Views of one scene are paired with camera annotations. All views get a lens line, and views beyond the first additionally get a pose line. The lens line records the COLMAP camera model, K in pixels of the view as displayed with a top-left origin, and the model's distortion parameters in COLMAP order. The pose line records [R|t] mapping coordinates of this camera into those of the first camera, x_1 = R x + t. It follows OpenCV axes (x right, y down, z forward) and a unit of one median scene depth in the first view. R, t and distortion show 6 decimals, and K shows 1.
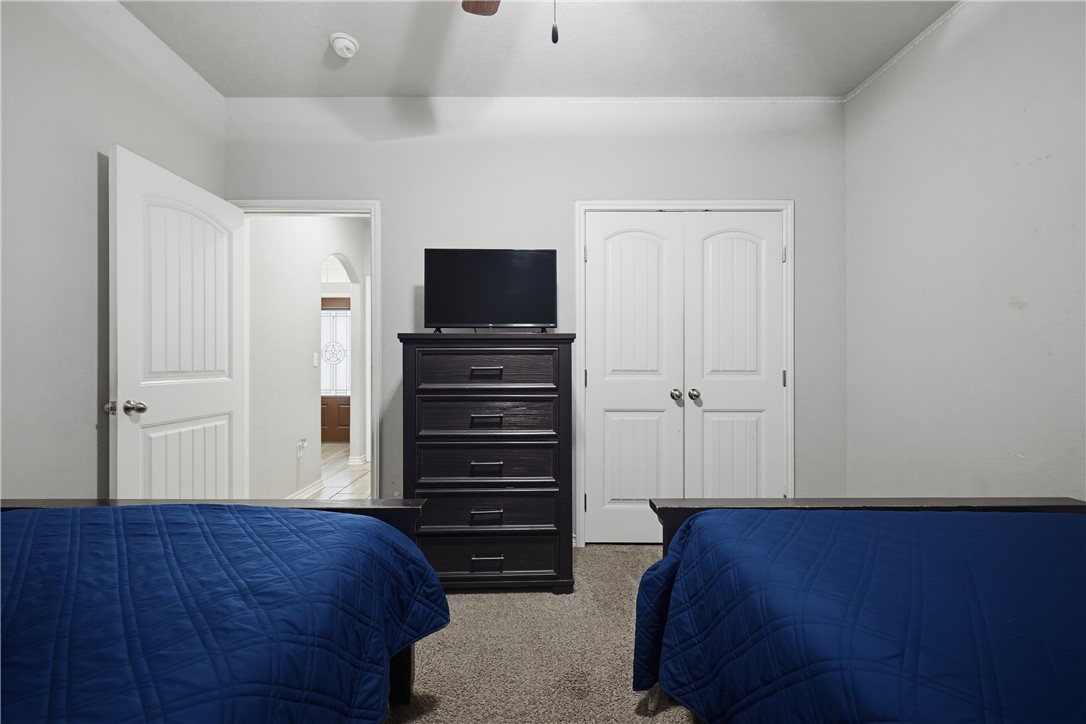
lens RADIAL K [[444.2, 0, 539.8], [0, 444.2, 357.6], [0, 0, 1]] dist [0.008359, 0.000093]
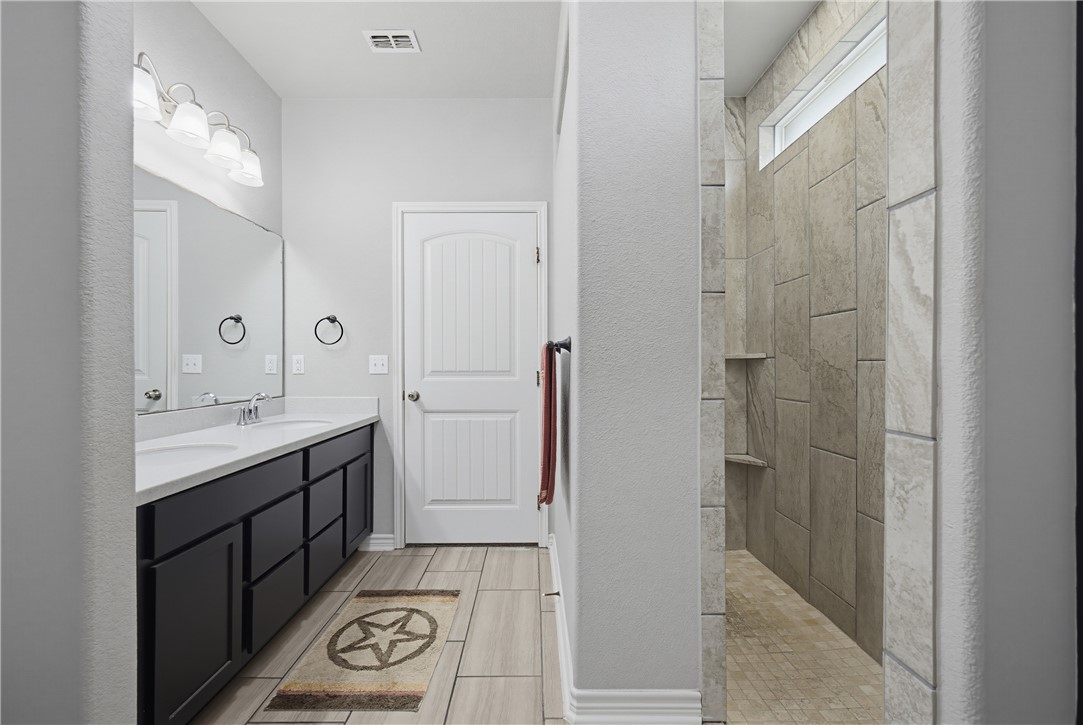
lens RADIAL K [[443.0, 0, 544.4], [0, 443.0, 359.1], [0, 0, 1]] dist [0.008359, 0.000093]
pose [[0.999986, -0.000334, -0.005355, 0.426232], [0.000331, 1.000000, -0.000517, 0.001846], [0.005355, 0.000515, 0.999986, 0.003286]]
